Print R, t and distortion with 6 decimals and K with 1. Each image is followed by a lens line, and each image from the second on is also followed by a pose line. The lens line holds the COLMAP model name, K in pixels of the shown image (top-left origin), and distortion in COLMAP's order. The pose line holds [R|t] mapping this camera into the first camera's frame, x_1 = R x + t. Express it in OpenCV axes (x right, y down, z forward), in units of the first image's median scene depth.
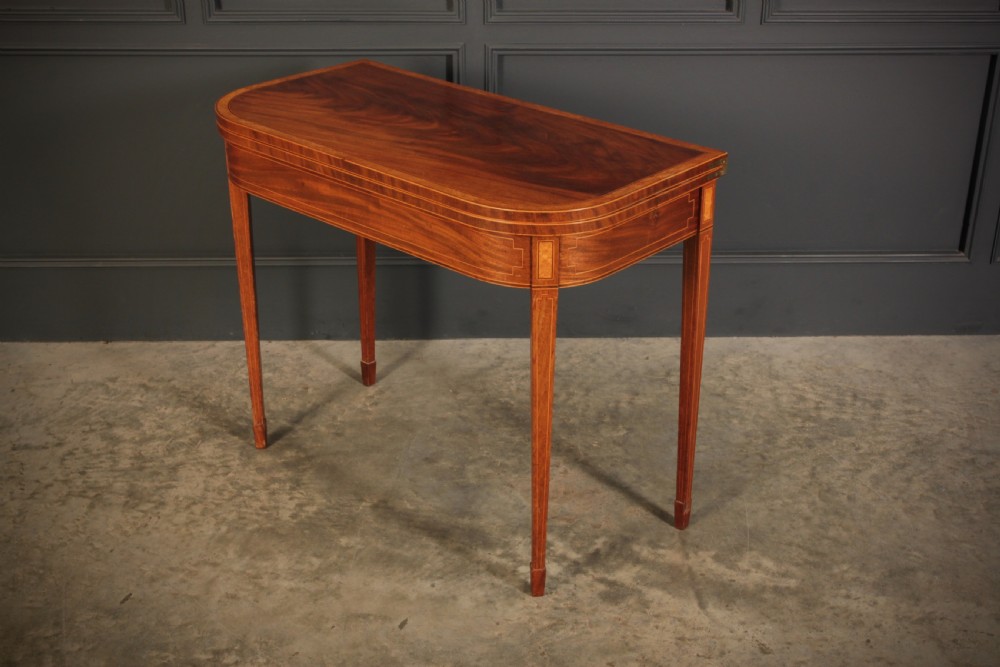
lens RADIAL K [[1188.2, 0, 494.0], [0, 1188.2, 340.4], [0, 0, 1]] dist [-0.018041, 0.000000]
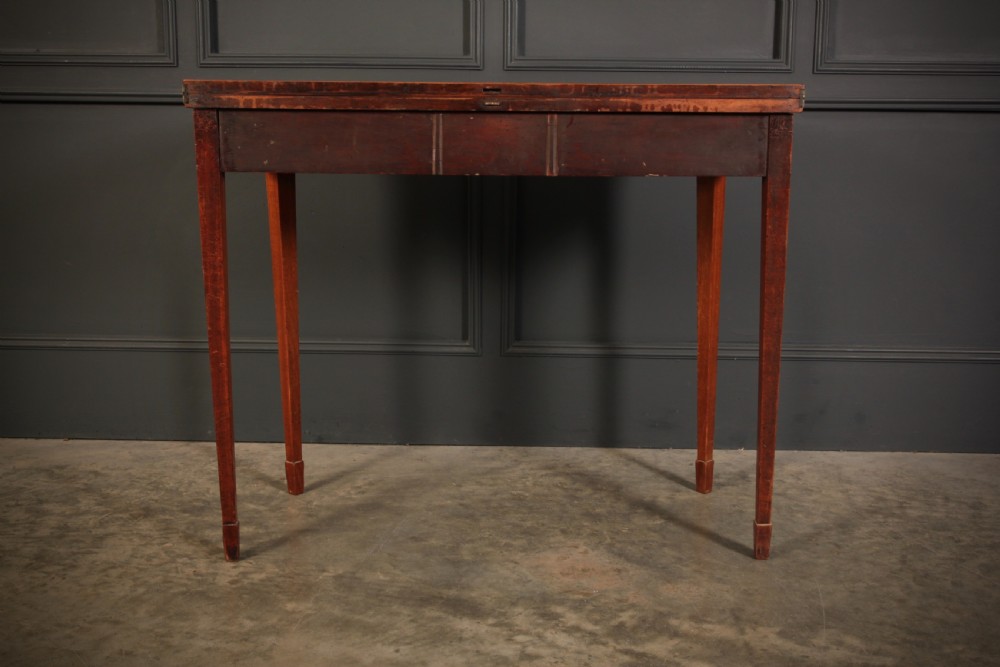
lens RADIAL K [[1129.2, 0, 504.7], [0, 1129.2, 383.4], [0, 0, 1]] dist [-0.020046, 0.000000]
pose [[0.998824, 0.017064, -0.045384, 0.040736], [-0.027120, 0.972528, -0.231199, 0.187336], [0.040192, 0.232158, 0.971847, 0.256168]]
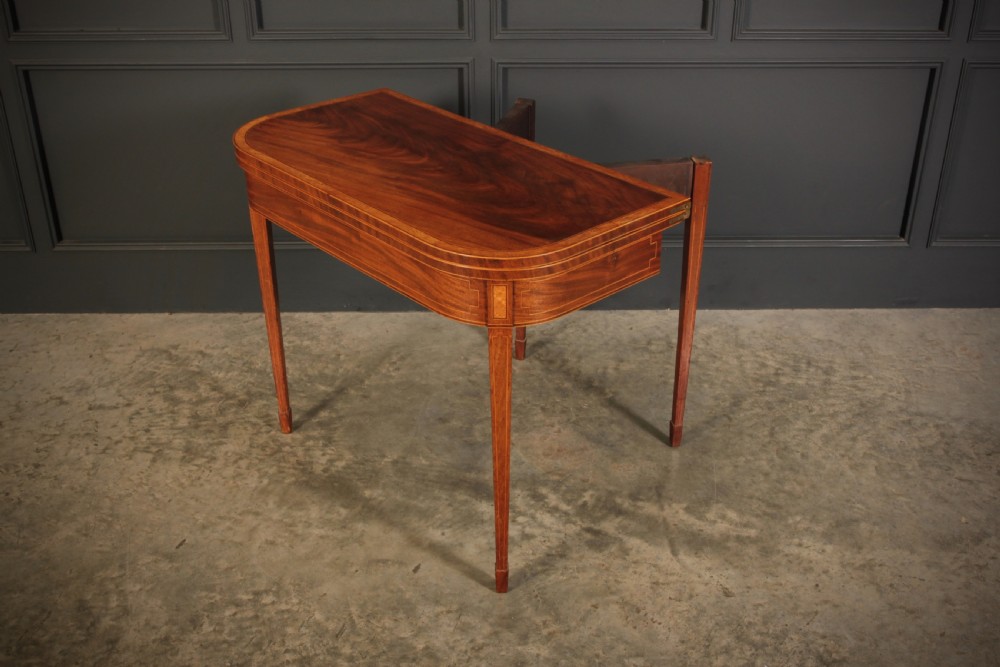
lens RADIAL K [[980.5, 0, 499.1], [0, 980.5, 333.0], [0, 0, 1]] dist [-0.043884, 0.000000]
pose [[0.999933, 0.002037, -0.011430, 0.012801], [-0.001509, 0.998942, 0.045967, -0.031199], [0.011512, -0.045946, 0.998878, 0.047542]]
